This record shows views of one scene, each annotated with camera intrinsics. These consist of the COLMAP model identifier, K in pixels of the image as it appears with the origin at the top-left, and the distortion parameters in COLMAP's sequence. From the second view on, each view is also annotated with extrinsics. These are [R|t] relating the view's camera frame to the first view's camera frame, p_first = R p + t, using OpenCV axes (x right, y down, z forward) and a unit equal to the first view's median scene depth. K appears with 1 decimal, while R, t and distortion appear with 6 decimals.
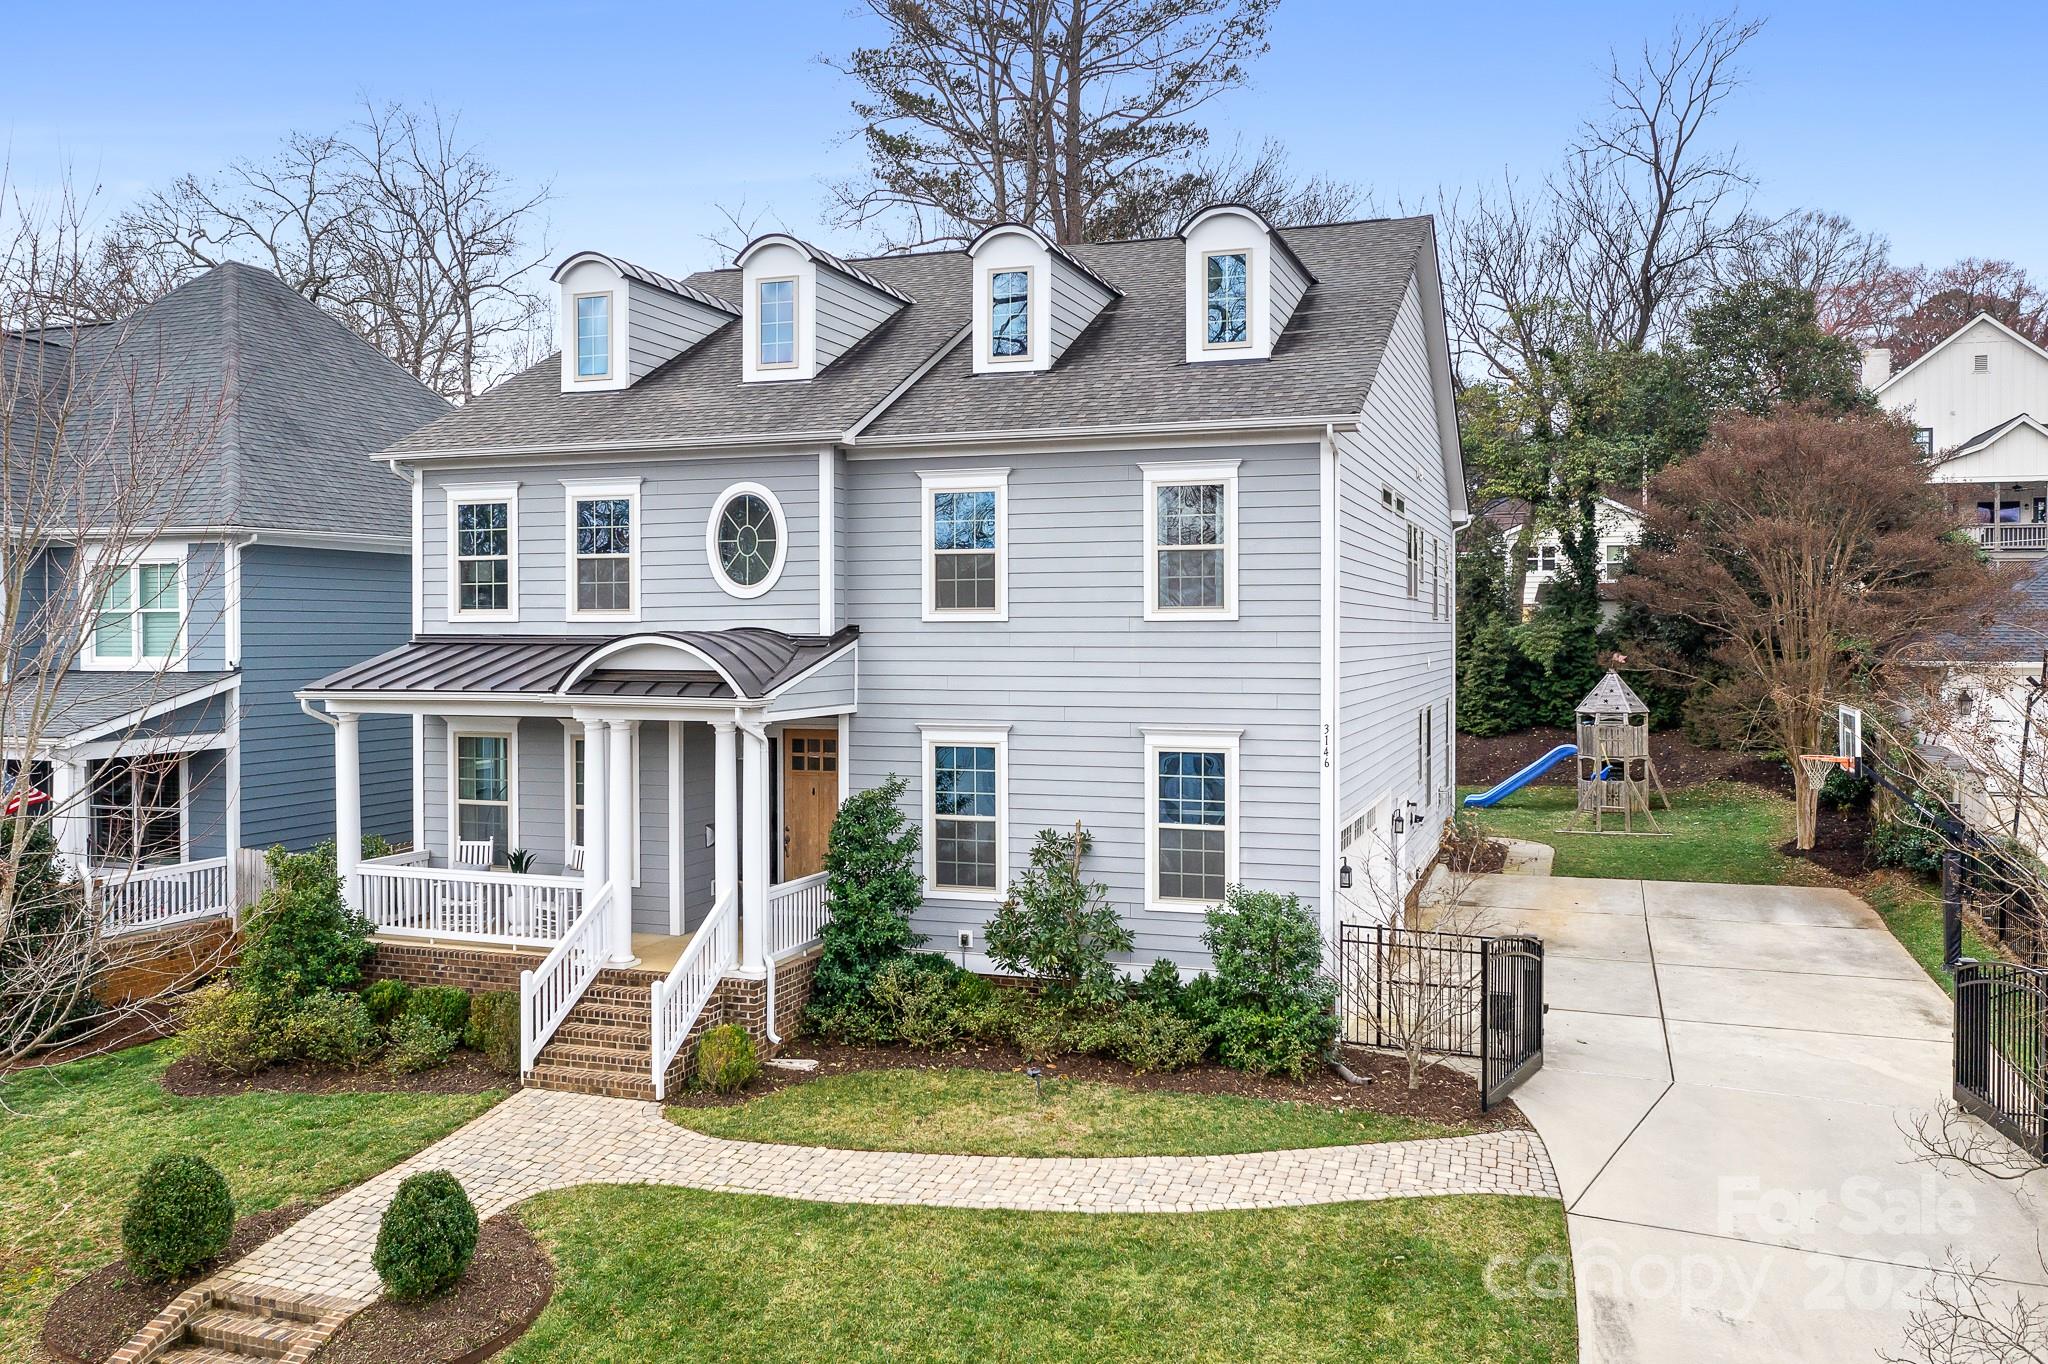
lens RADIAL K [[1616.2, 0, 1022.3], [0, 1616.2, 666.4], [0, 0, 1]] dist [-0.017480, 0.003694]
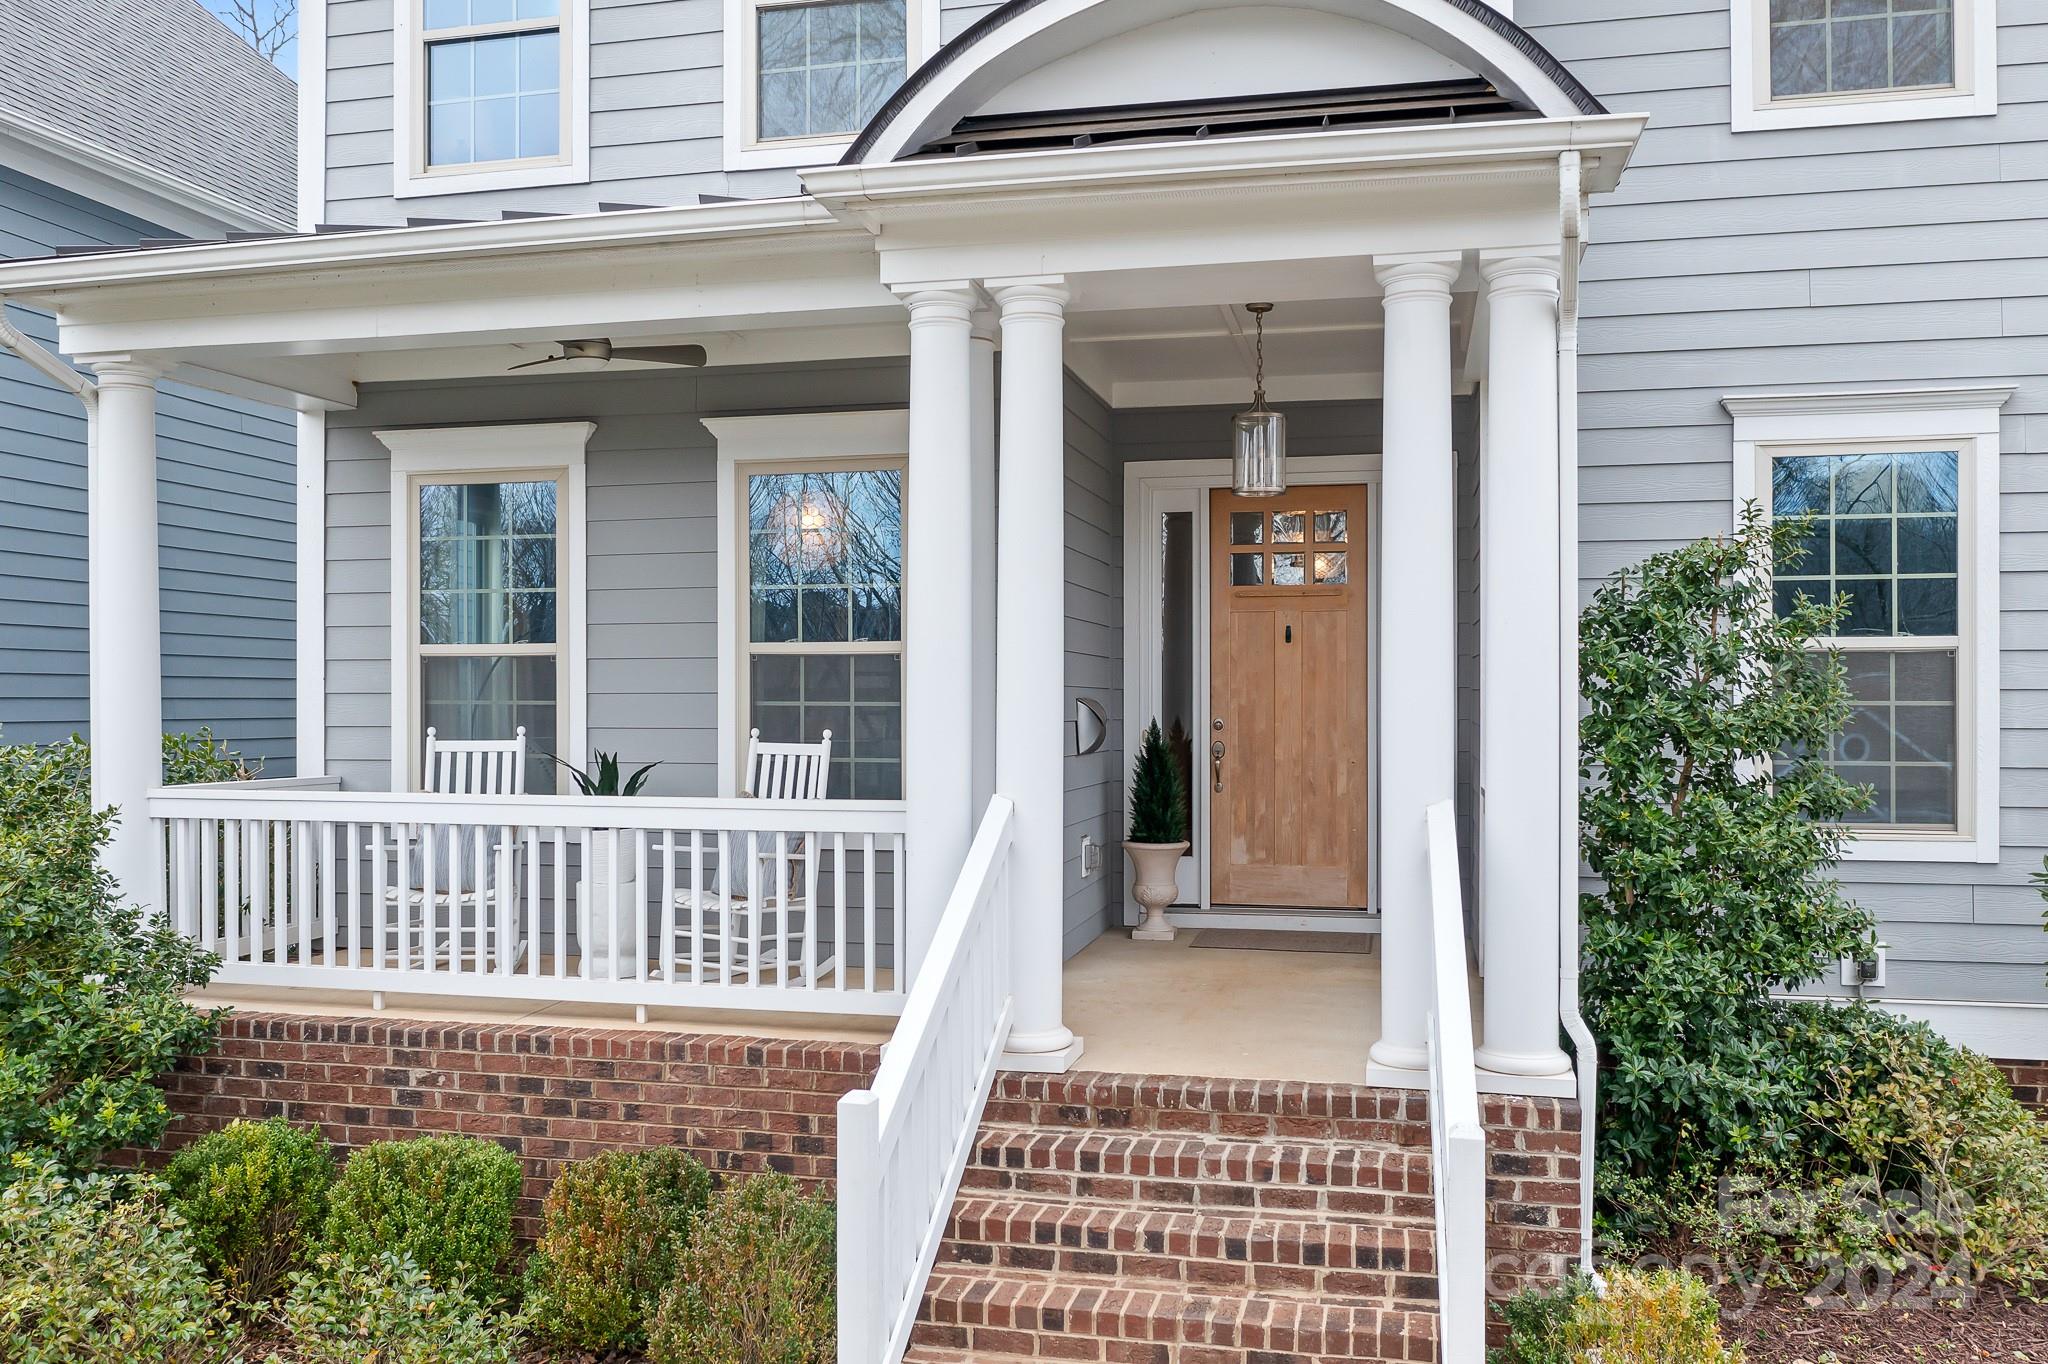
lens RADIAL K [[1616.2, 0, 1037.2], [0, 1616.2, 698.9], [0, 0, 1]] dist [-0.017480, 0.003694]
pose [[0.992070, 0.002954, 0.125653, -0.271716], [-0.000232, 0.999765, -0.021669, 0.113923], [-0.125687, 0.021468, 0.991838, 0.642250]]
